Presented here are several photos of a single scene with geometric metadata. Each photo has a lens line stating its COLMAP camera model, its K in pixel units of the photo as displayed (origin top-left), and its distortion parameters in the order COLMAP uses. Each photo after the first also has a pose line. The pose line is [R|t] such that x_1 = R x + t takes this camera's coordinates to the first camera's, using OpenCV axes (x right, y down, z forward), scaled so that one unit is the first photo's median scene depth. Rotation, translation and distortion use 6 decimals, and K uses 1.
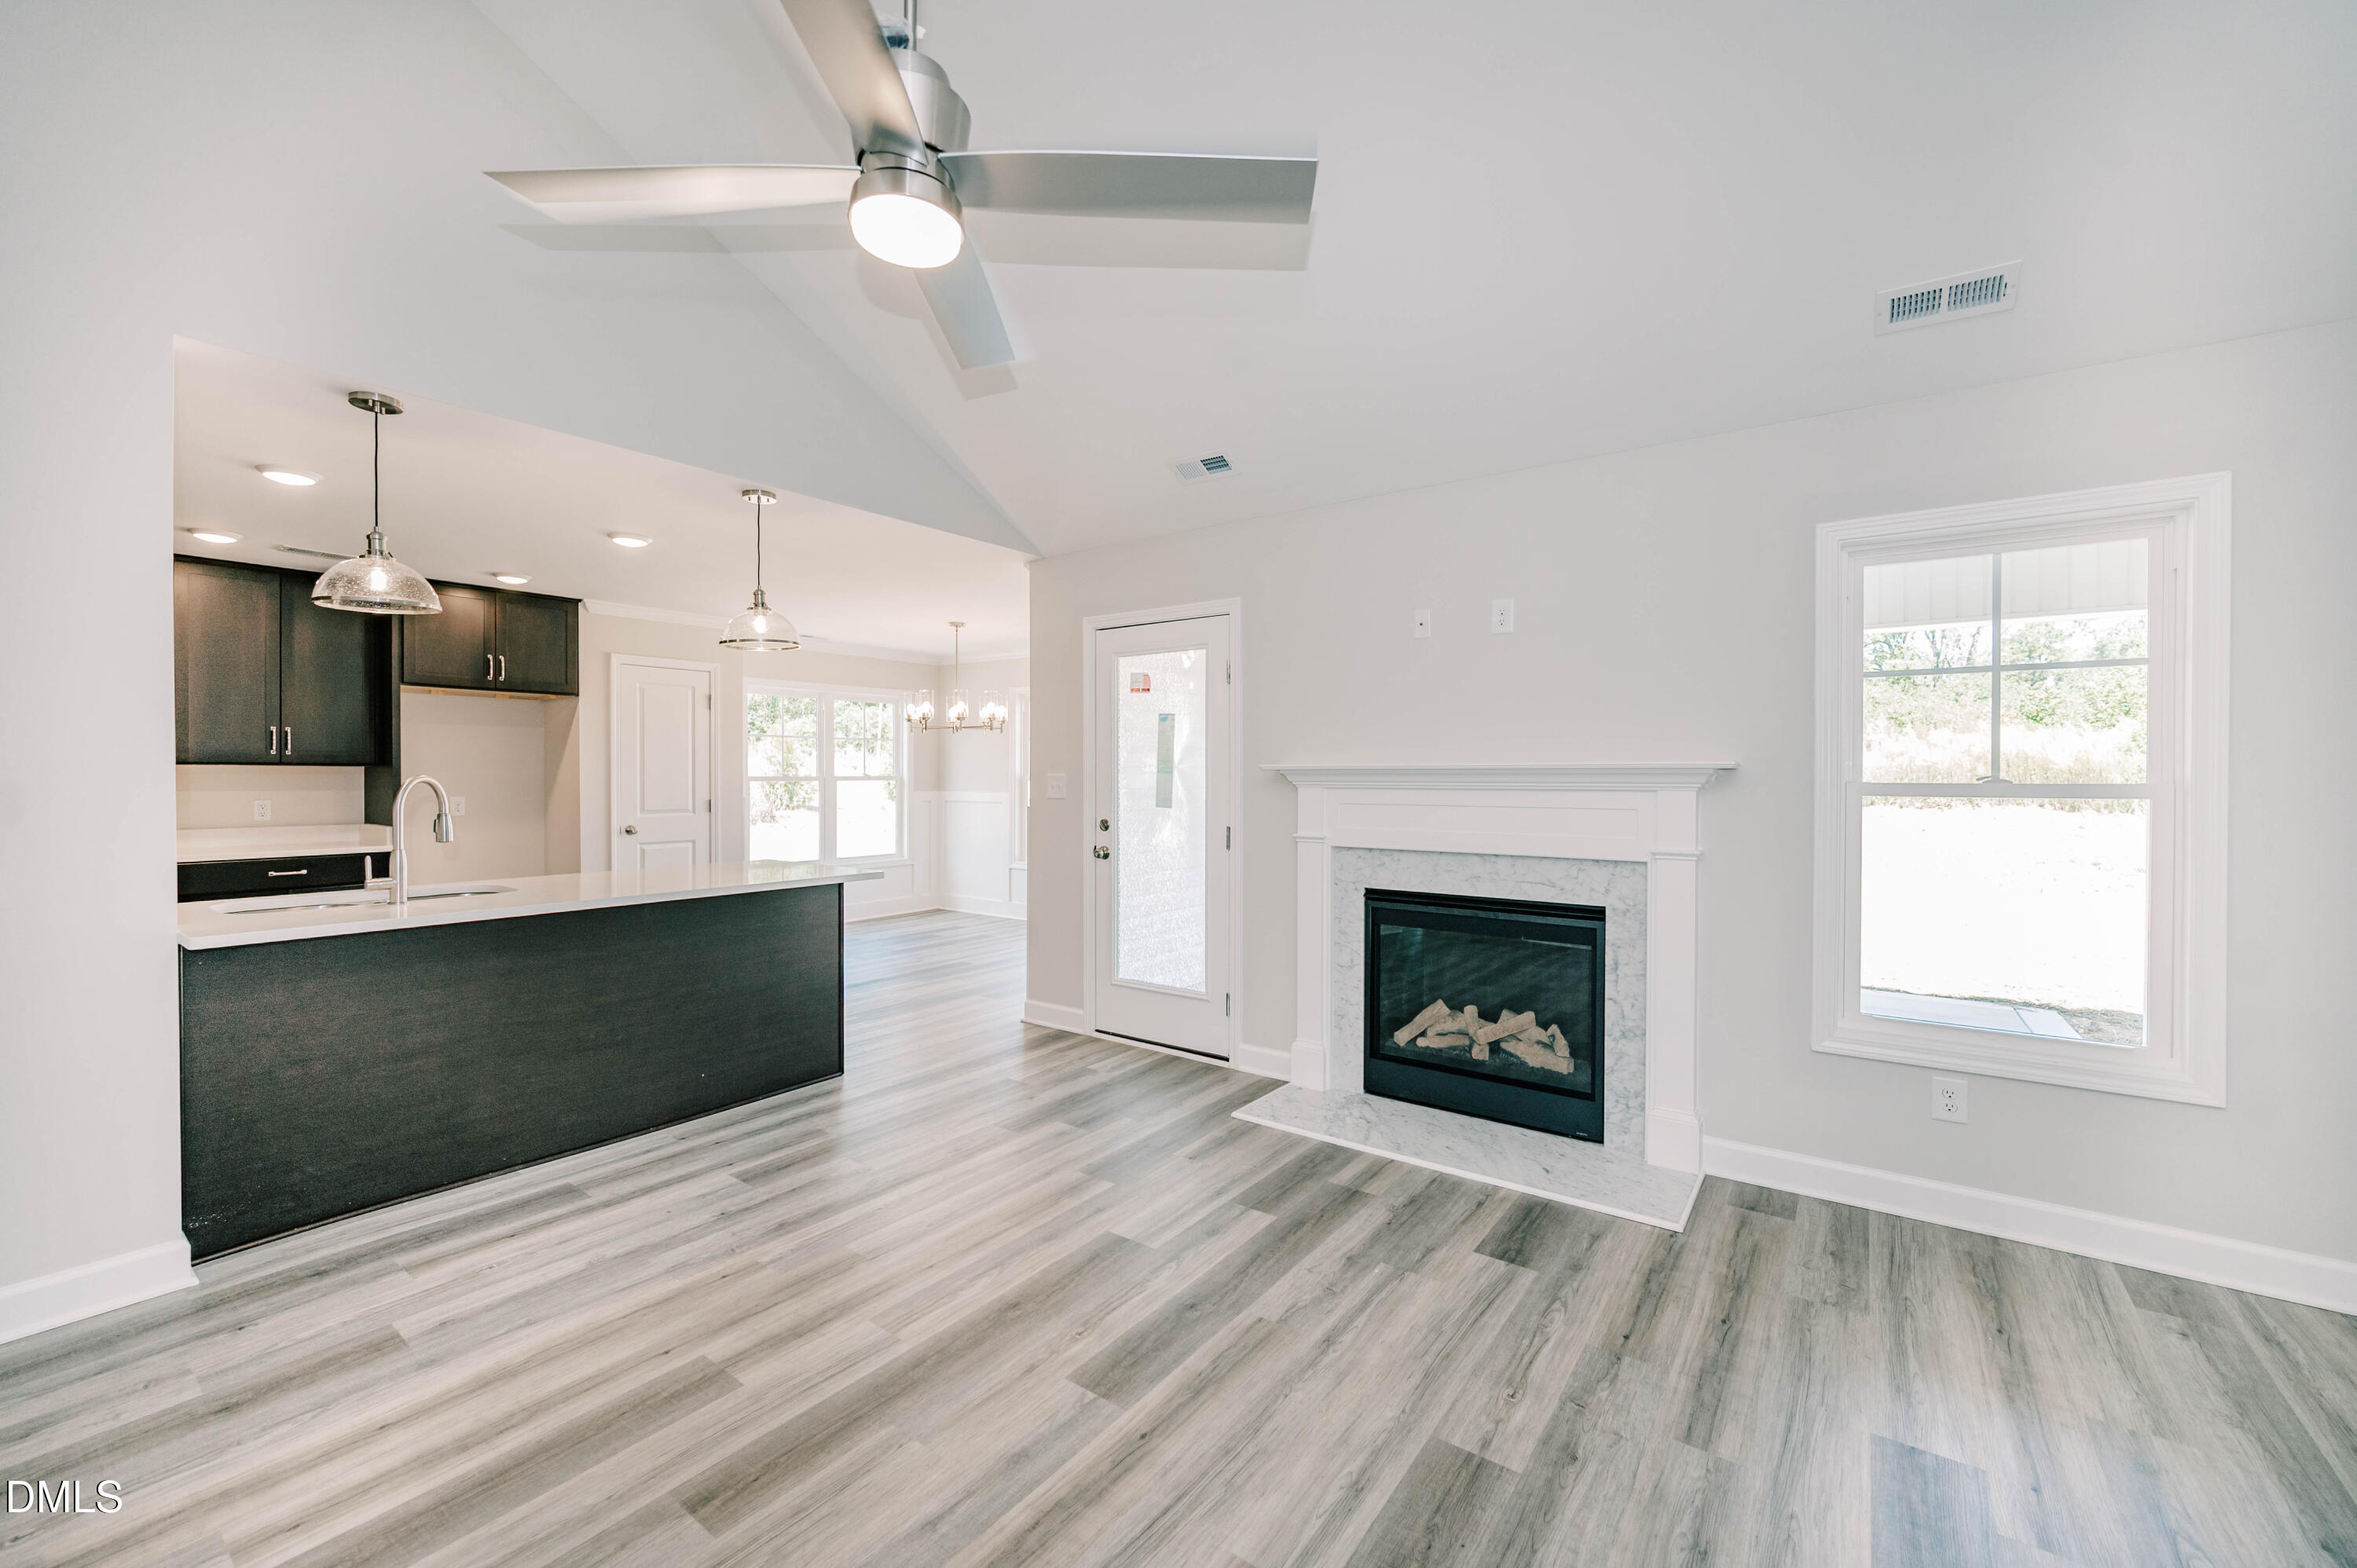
lens RADIAL K [[955.9, 0, 1169.6], [0, 955.9, 779.4], [0, 0, 1]] dist [-0.007809, 0.000488]
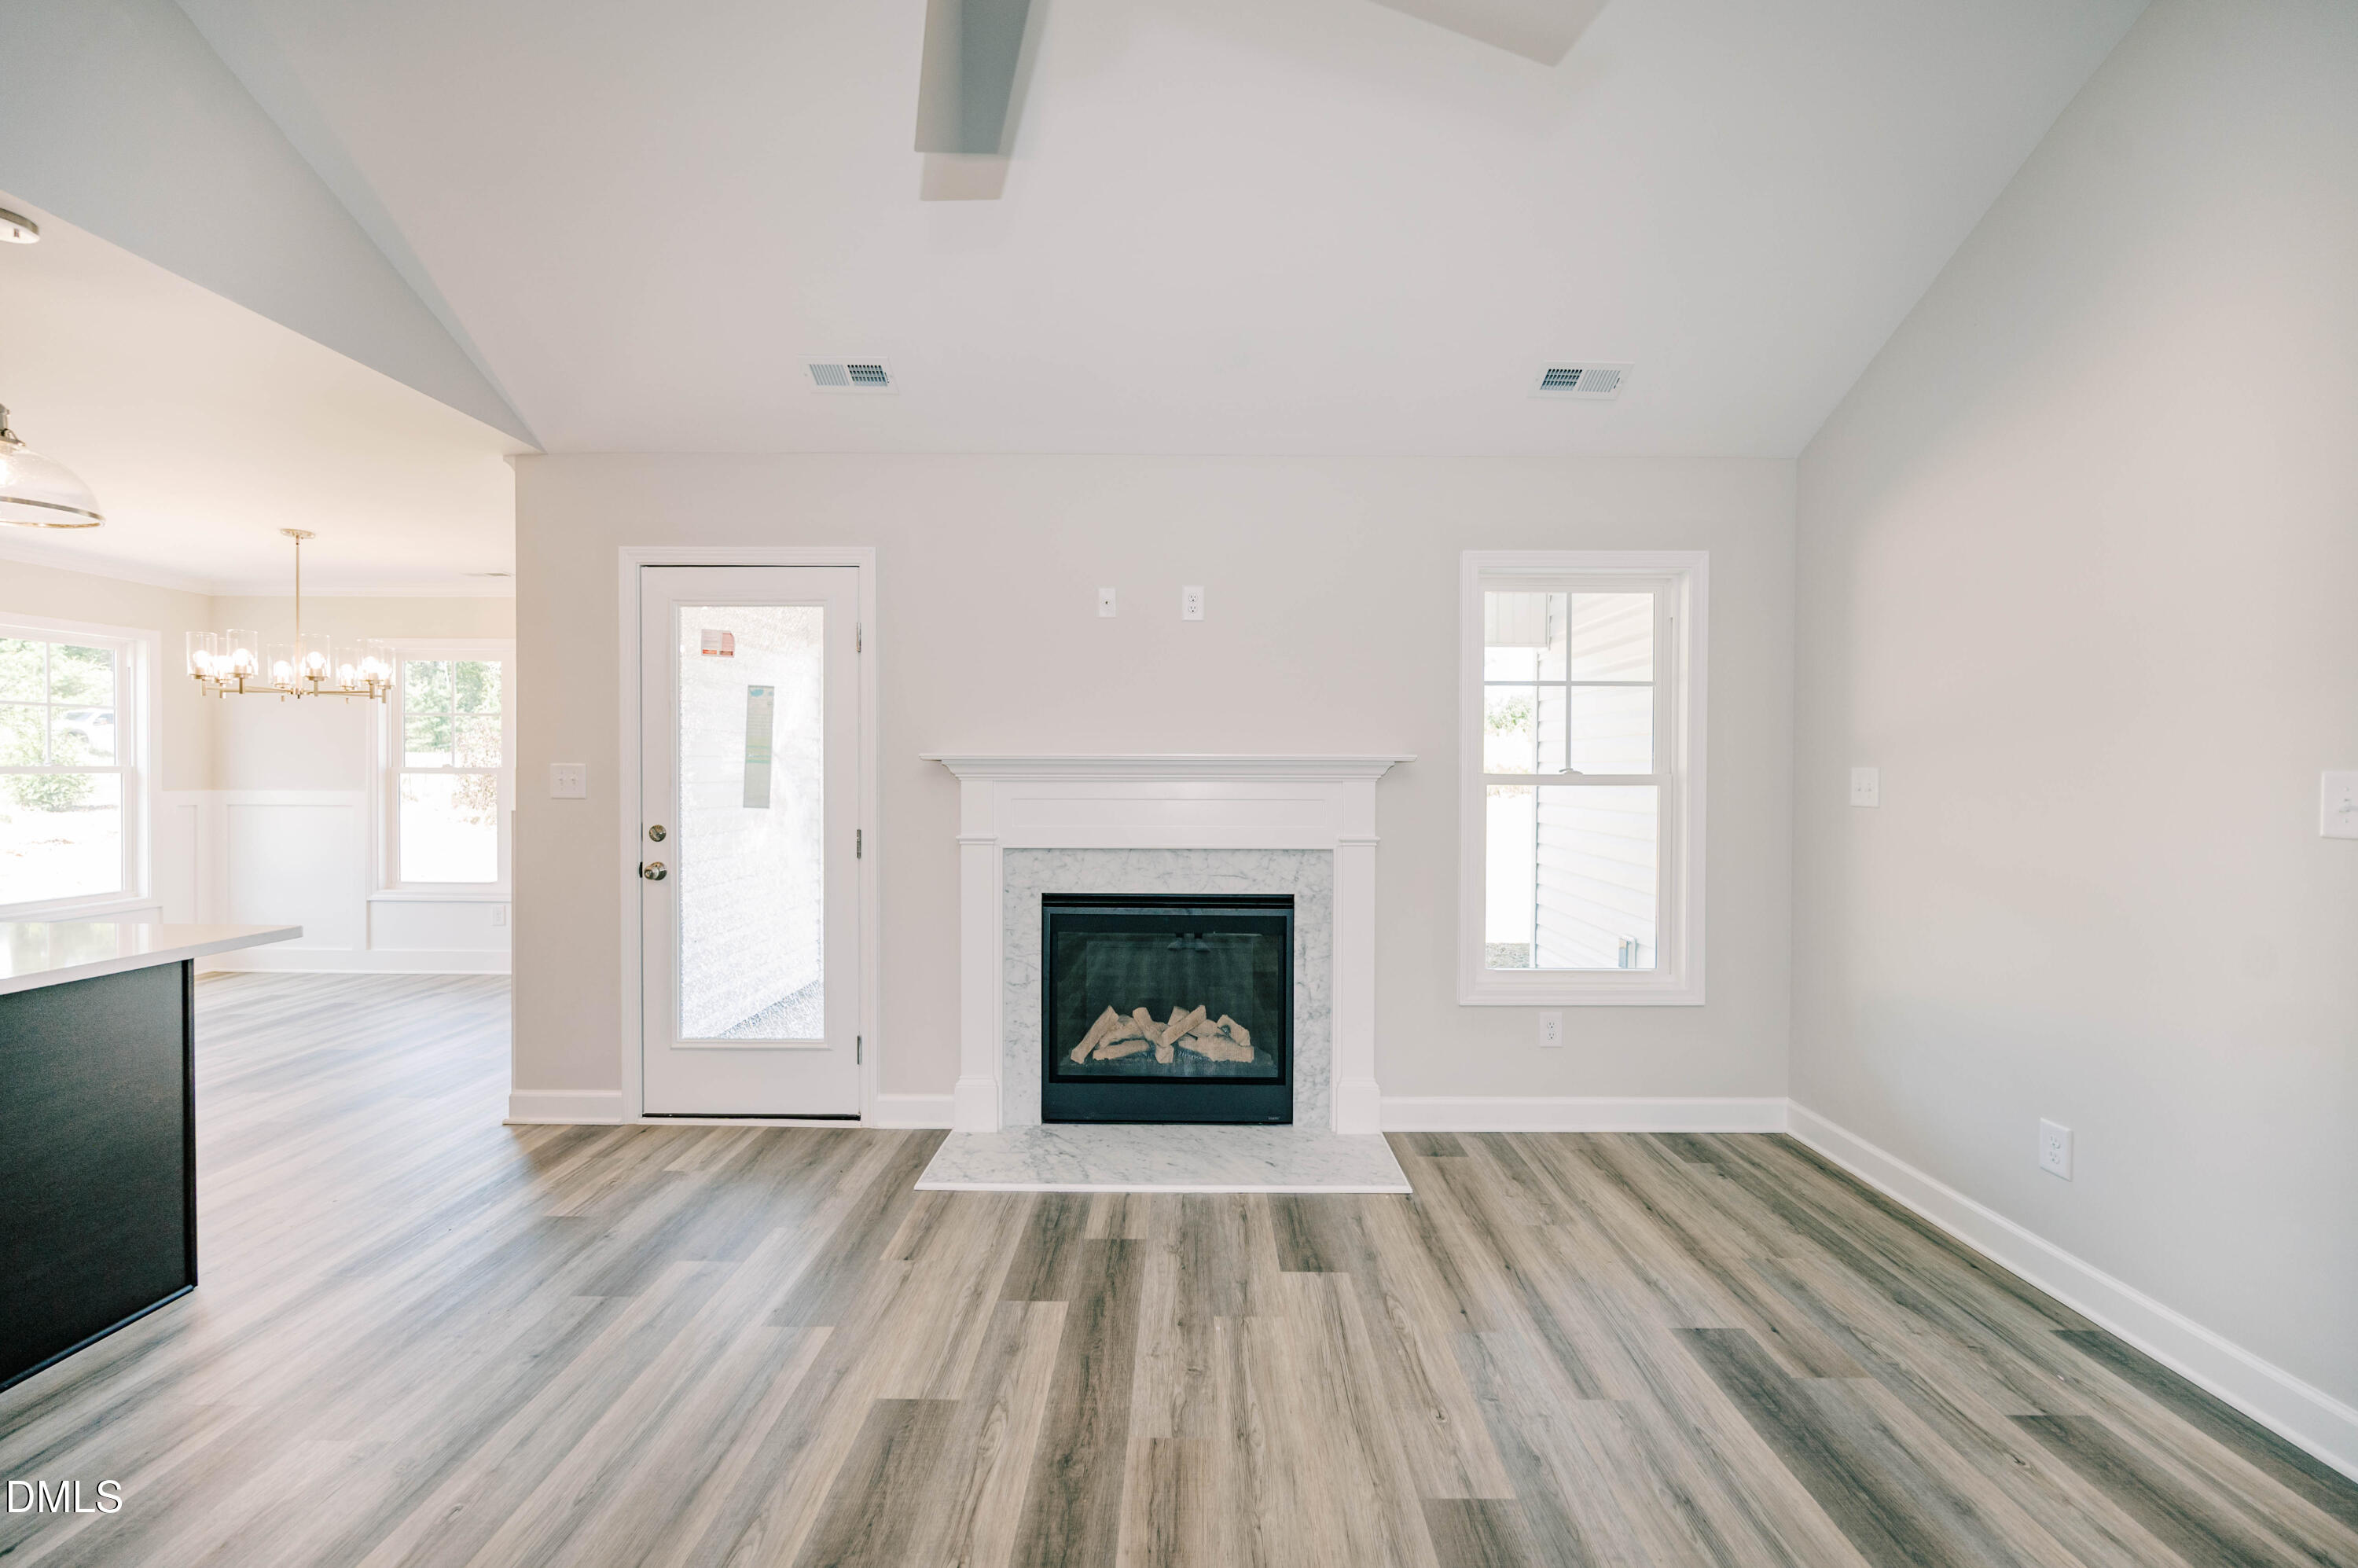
lens RADIAL K [[956.4, 0, 1177.2], [0, 956.4, 779.2], [0, 0, 1]] dist [-0.007809, 0.000488]
pose [[0.802590, -0.004431, 0.596514, -0.250964], [0.000134, 0.999974, 0.007247, 0.000996], [-0.596531, -0.005737, 0.802570, 0.236615]]
